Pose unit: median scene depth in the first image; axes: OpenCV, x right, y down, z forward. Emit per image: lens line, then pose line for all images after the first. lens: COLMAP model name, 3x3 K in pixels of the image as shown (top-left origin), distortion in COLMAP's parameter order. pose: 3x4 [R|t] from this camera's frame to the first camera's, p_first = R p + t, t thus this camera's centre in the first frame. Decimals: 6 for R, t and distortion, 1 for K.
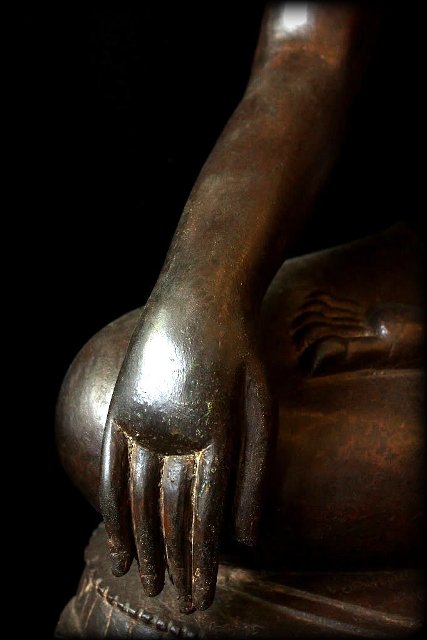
lens RADIAL K [[977.0, 0, 213.5], [0, 977.0, 320.0], [0, 0, 1]] dist [-0.001632, -0.001070]
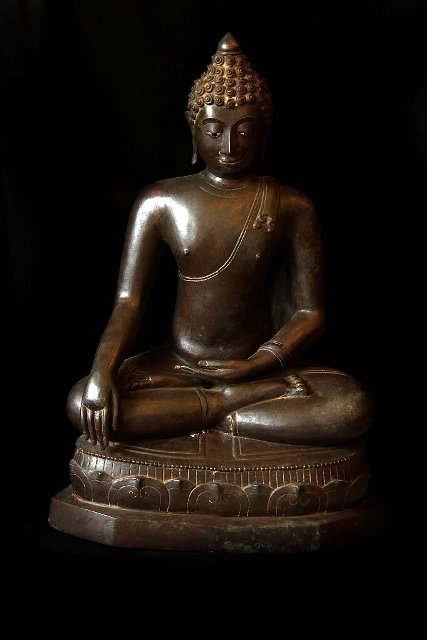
lens RADIAL K [[1501.5, 0, 213.5], [0, 1501.5, 320.0], [0, 0, 1]] dist [0.058391, 0.399873]
pose [[0.997830, -0.059477, 0.028256, 0.288001], [0.059731, 0.998180, -0.008250, -0.166875], [-0.027714, 0.009920, 0.999567, -5.281584]]
